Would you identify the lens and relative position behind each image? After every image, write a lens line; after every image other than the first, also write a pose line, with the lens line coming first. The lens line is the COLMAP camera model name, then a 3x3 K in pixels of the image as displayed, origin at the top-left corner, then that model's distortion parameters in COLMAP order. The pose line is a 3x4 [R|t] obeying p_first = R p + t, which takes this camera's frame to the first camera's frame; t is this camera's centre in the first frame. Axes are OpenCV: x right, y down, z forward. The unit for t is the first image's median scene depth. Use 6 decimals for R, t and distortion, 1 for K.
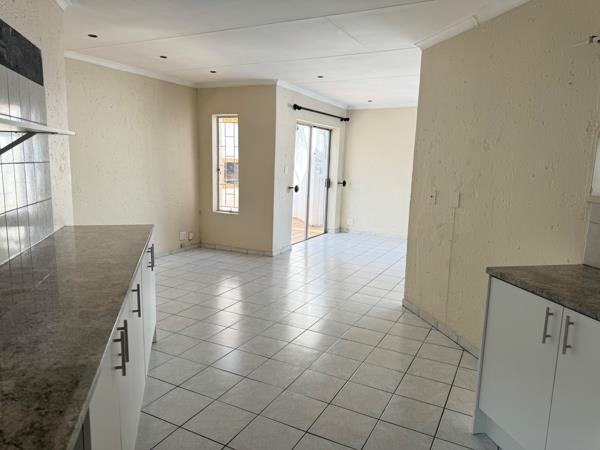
lens RADIAL K [[427.1, 0, 300.2], [0, 427.1, 226.6], [0, 0, 1]] dist [0.003700, -0.001152]
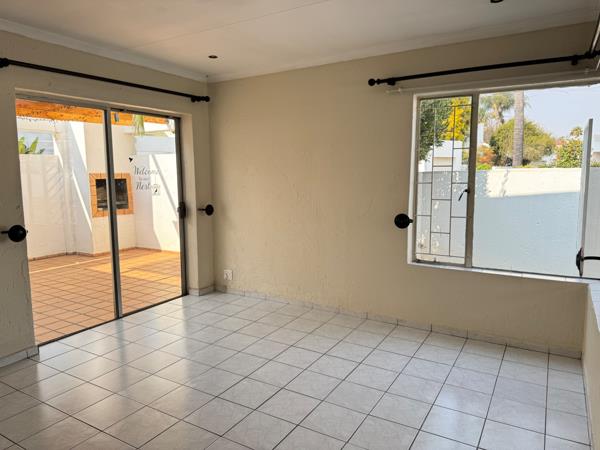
lens RADIAL K [[427.1, 0, 301.1], [0, 427.1, 220.3], [0, 0, 1]] dist [0.003700, -0.001152]
pose [[0.996942, -0.033550, -0.070583, 0.268936], [0.030618, 0.998639, -0.042219, -0.058734], [0.071903, 0.039929, 0.996612, 0.437371]]
